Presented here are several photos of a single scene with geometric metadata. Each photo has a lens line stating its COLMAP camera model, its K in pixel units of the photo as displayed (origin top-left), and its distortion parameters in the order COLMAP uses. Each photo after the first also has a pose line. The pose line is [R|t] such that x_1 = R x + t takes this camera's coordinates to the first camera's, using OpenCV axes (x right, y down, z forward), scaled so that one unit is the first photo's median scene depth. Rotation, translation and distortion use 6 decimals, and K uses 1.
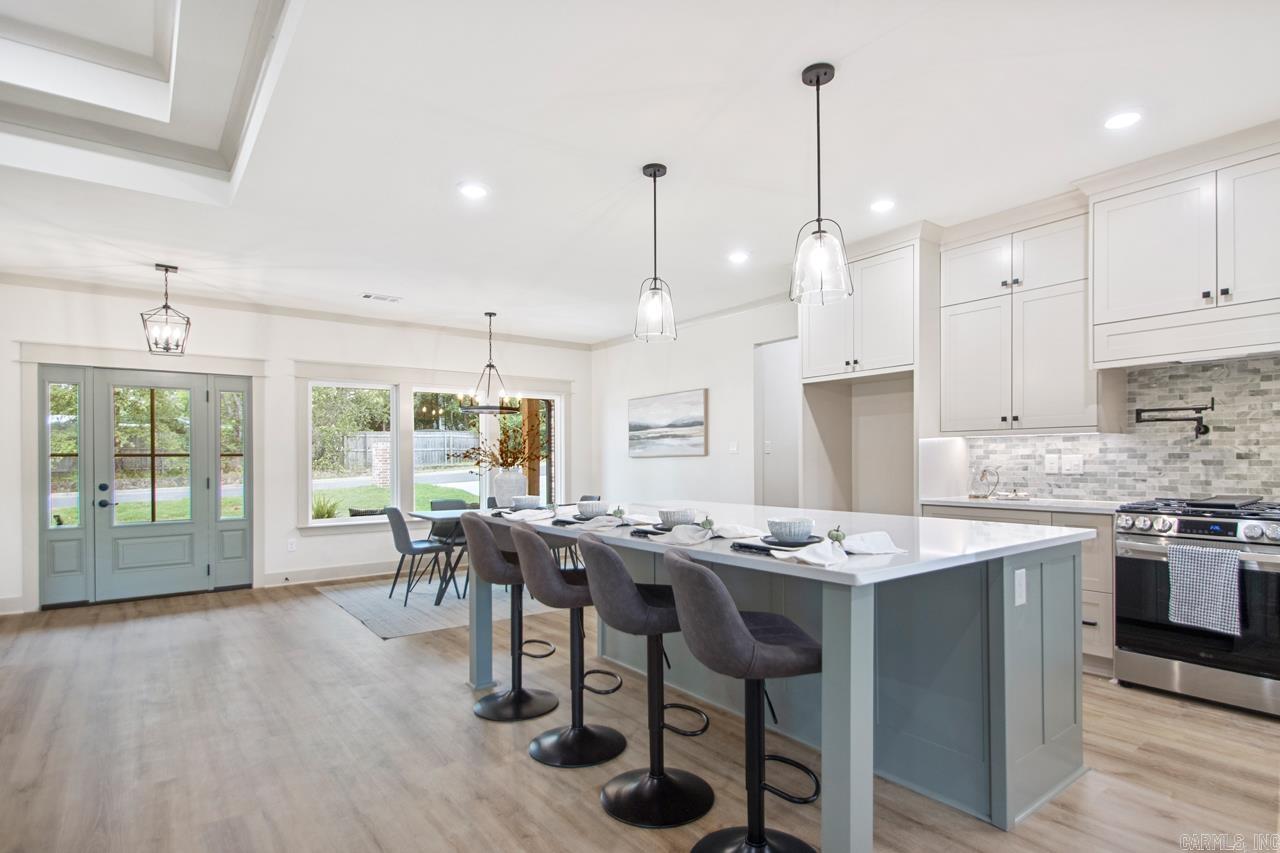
lens RADIAL K [[626.6, 0, 641.3], [0, 626.6, 455.7], [0, 0, 1]] dist [-0.044815, 0.000085]
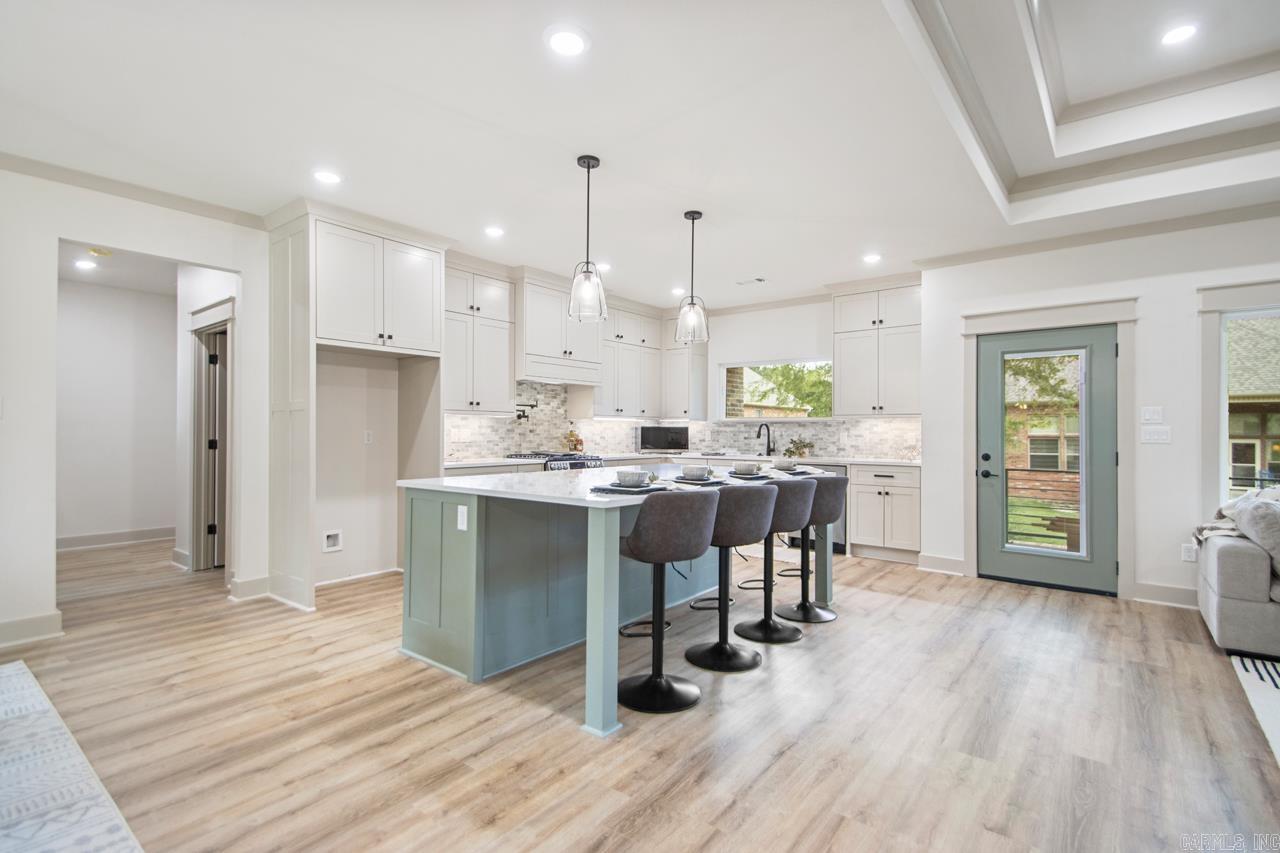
lens RADIAL K [[592.3, 0, 649.3], [0, 592.3, 427.3], [0, 0, 1]] dist [0.022637, -0.022178]
pose [[-0.278109, 0.017751, 0.960385, -0.922380], [-0.000686, 0.999825, -0.018679, 0.023306], [-0.960549, -0.005854, -0.278048, 1.091510]]
